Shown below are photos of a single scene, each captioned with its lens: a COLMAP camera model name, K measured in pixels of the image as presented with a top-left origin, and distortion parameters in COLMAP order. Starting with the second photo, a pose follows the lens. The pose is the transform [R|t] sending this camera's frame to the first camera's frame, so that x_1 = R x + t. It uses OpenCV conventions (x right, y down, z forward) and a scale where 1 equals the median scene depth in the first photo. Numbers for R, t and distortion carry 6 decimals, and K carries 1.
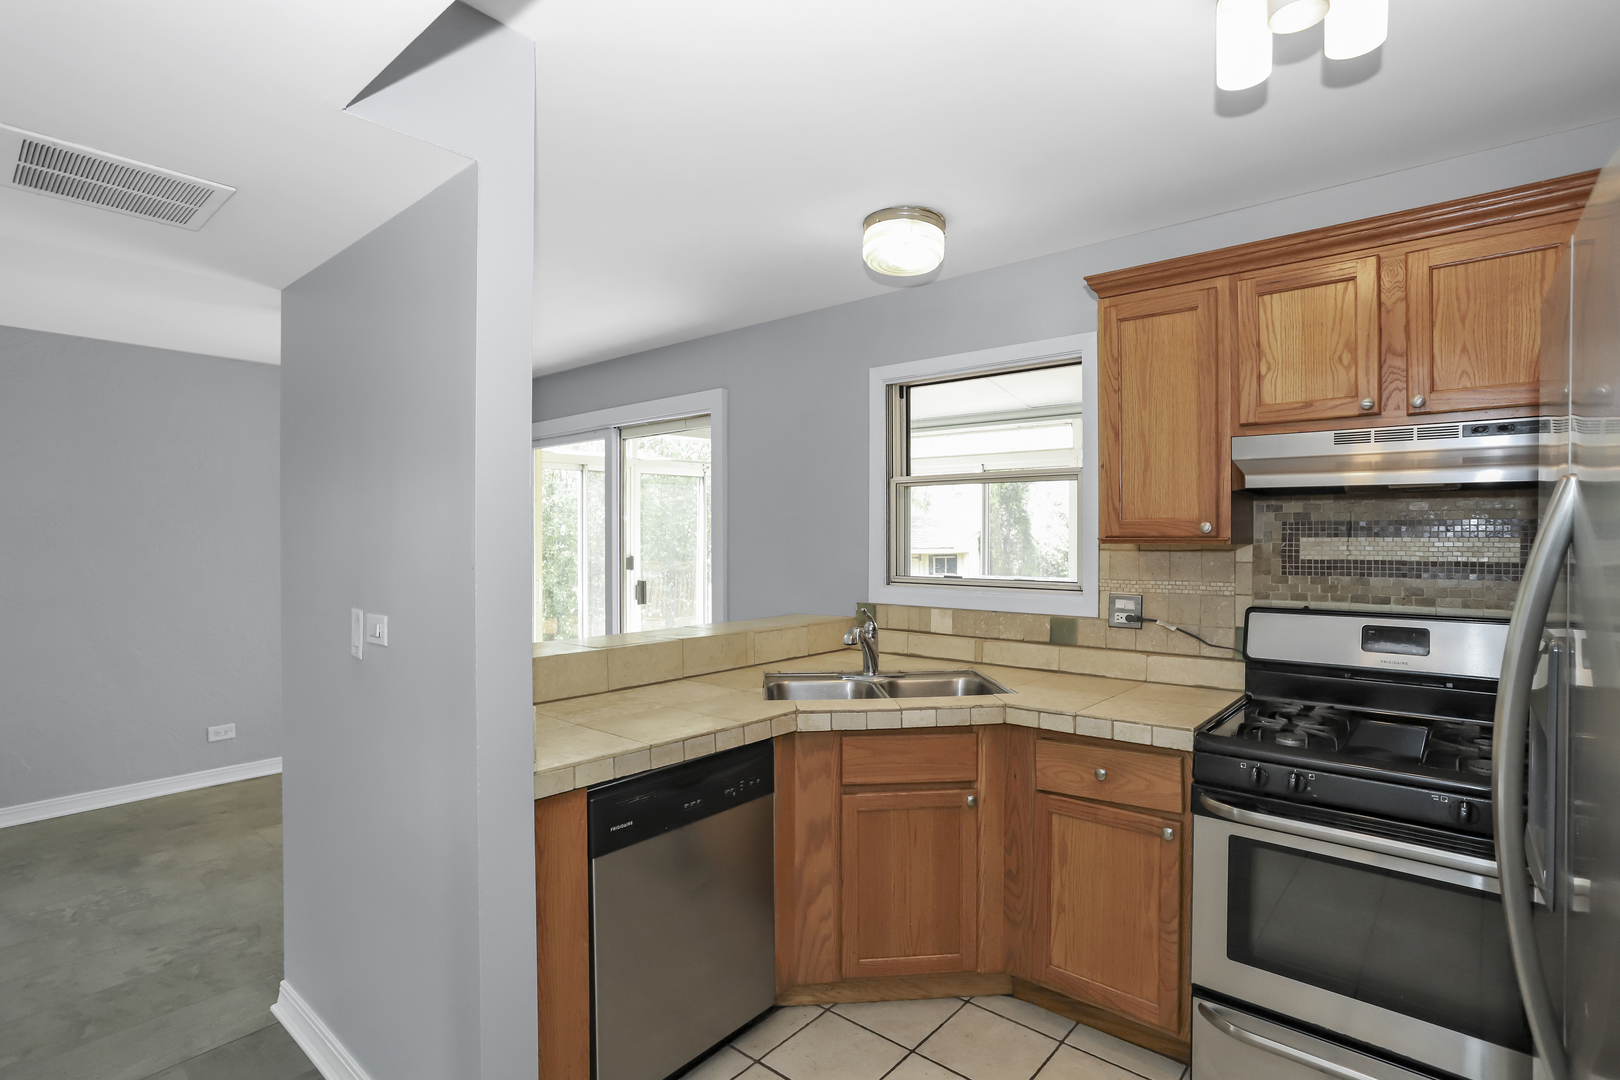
lens RADIAL K [[812.6, 0, 814.4], [0, 812.6, 549.1], [0, 0, 1]] dist [-0.055734, 0.036579]
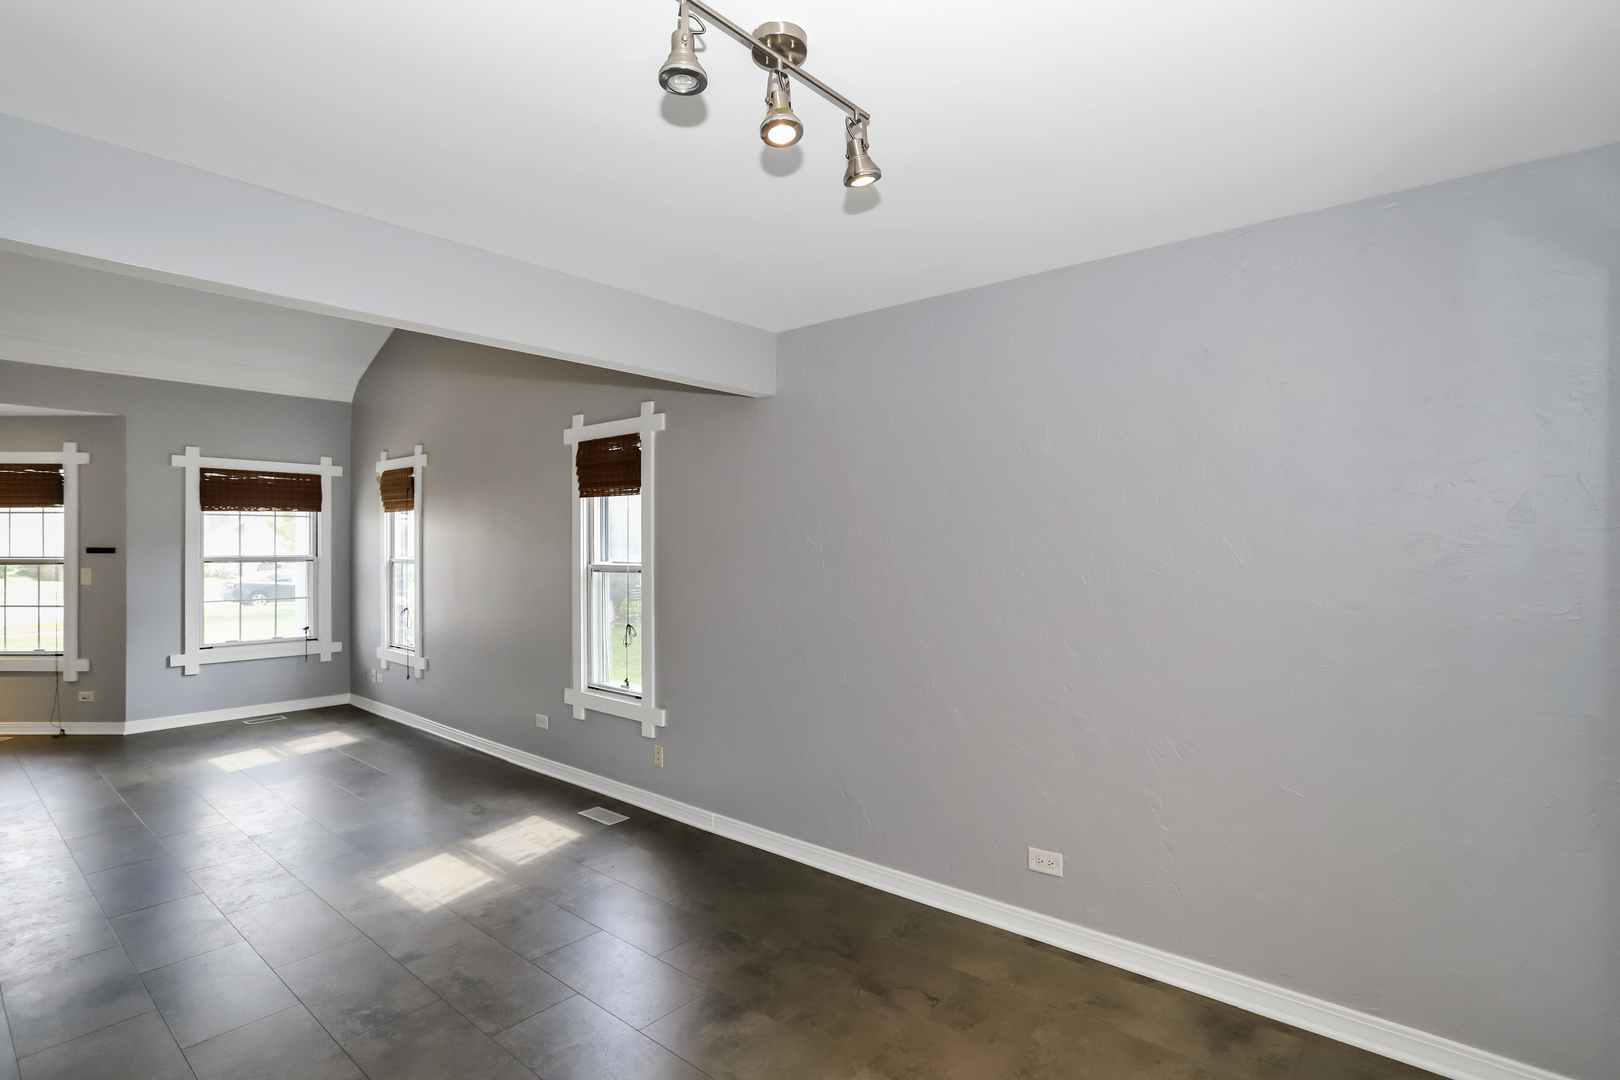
lens RADIAL K [[795.5, 0, 807.5], [0, 795.5, 549.2], [0, 0, 1]] dist [-0.047765, 0.000457]
pose [[-0.014008, 0.001465, -0.999901, -0.240301], [-0.014770, 0.999890, 0.001672, -0.021192], [0.999793, 0.014792, -0.013985, 1.519729]]
